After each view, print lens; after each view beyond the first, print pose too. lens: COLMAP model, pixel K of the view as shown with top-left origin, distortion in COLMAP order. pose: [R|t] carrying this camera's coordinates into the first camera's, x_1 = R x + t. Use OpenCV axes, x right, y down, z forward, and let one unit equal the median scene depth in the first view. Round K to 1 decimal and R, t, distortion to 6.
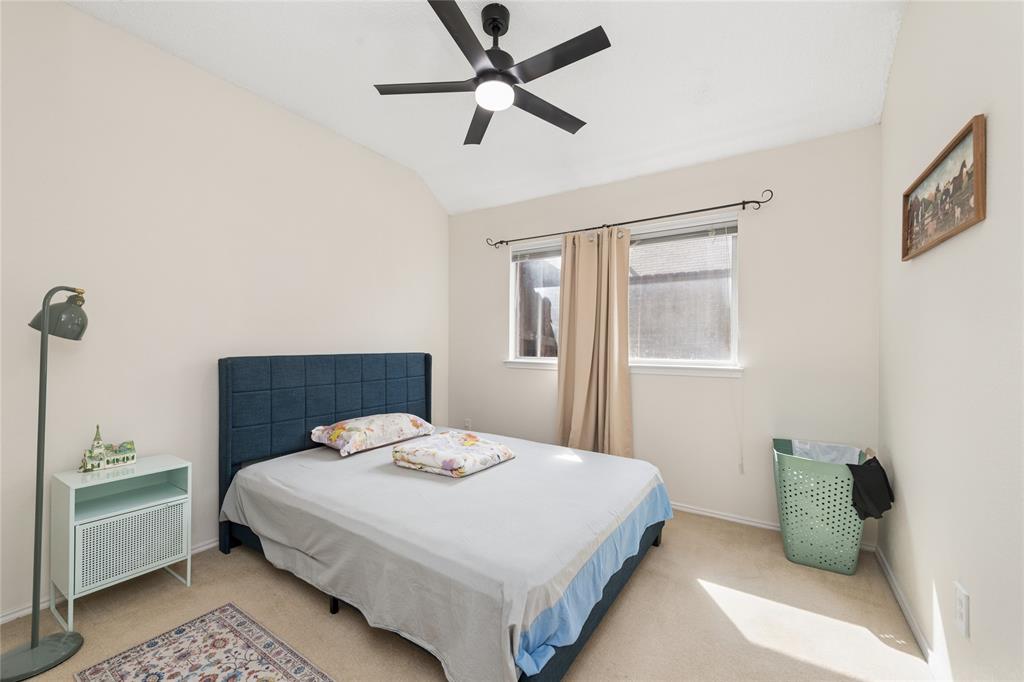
lens RADIAL K [[402.0, 0, 513.0], [0, 402.0, 345.1], [0, 0, 1]] dist [0.011890, -0.002130]
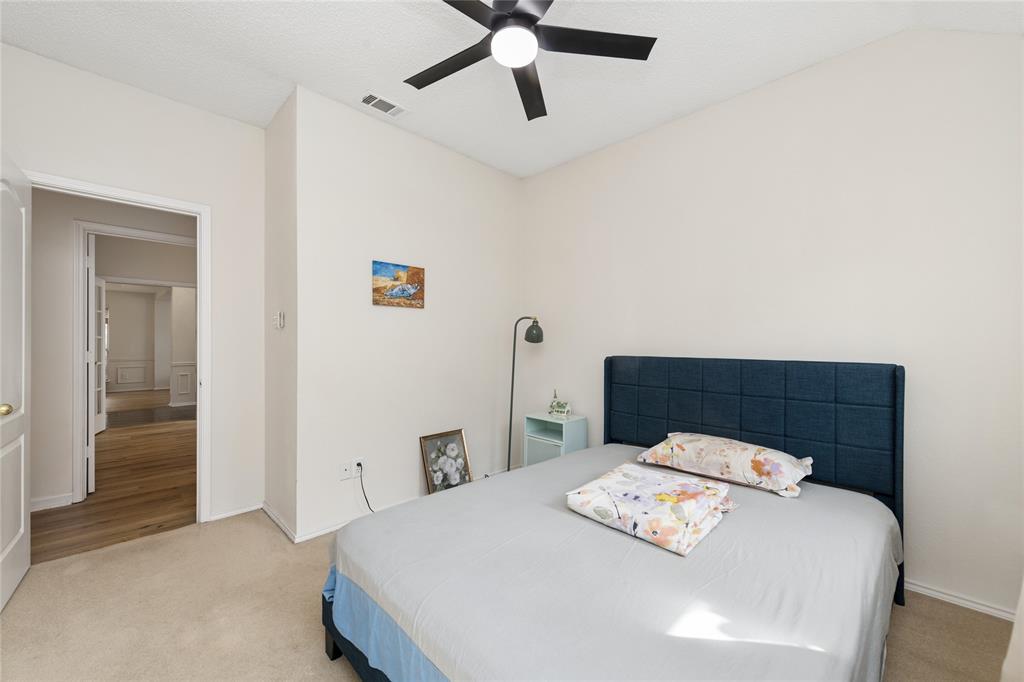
lens RADIAL K [[402.0, 0, 514.3], [0, 402.0, 342.7], [0, 0, 1]] dist [0.011890, -0.002130]
pose [[-0.212785, -0.009641, -0.977052, 0.583886], [-0.011638, 0.999905, -0.007332, 0.001334], [0.977030, 0.009810, -0.212877, 0.897781]]
